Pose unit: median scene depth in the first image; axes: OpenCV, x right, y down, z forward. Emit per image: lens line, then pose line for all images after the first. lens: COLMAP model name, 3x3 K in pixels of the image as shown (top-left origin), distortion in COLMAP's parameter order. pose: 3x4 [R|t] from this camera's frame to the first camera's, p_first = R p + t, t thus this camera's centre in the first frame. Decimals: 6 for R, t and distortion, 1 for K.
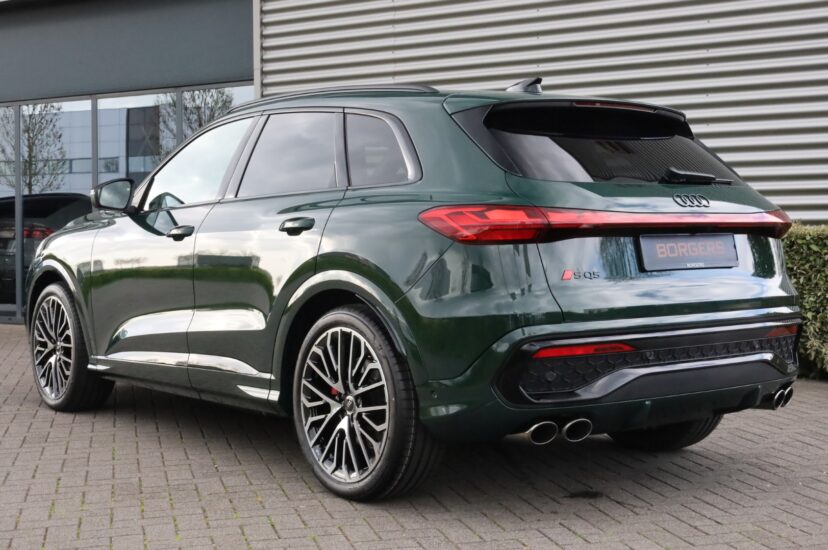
lens RADIAL K [[1156.0, 0, 414.0], [0, 1156.0, 275.0], [0, 0, 1]] dist [-0.007196, 0.018158]
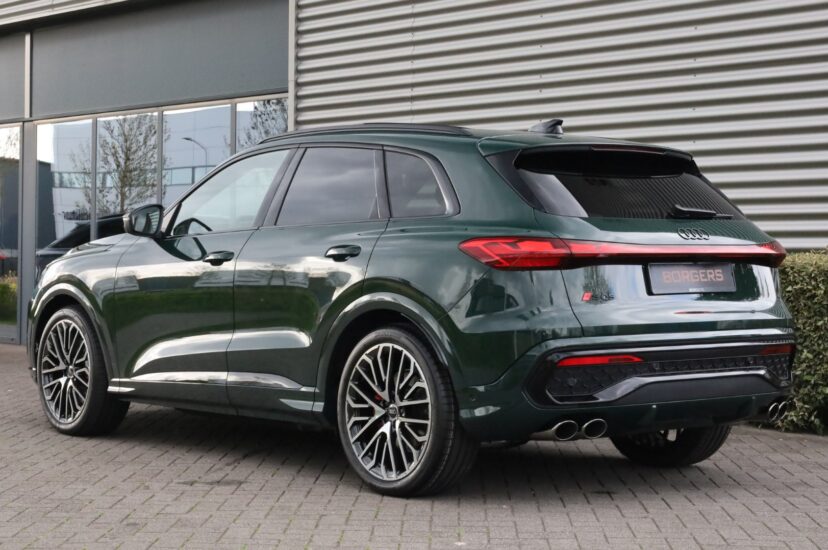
lens RADIAL K [[1533.0, 0, 414.0], [0, 1533.0, 275.0], [0, 0, 1]] dist [-0.009404, 0.031068]
pose [[0.999578, 0.007884, 0.027954, -0.073585], [-0.007180, 0.999657, -0.025194, 0.015421], [-0.028143, 0.024983, 0.999292, -0.472035]]
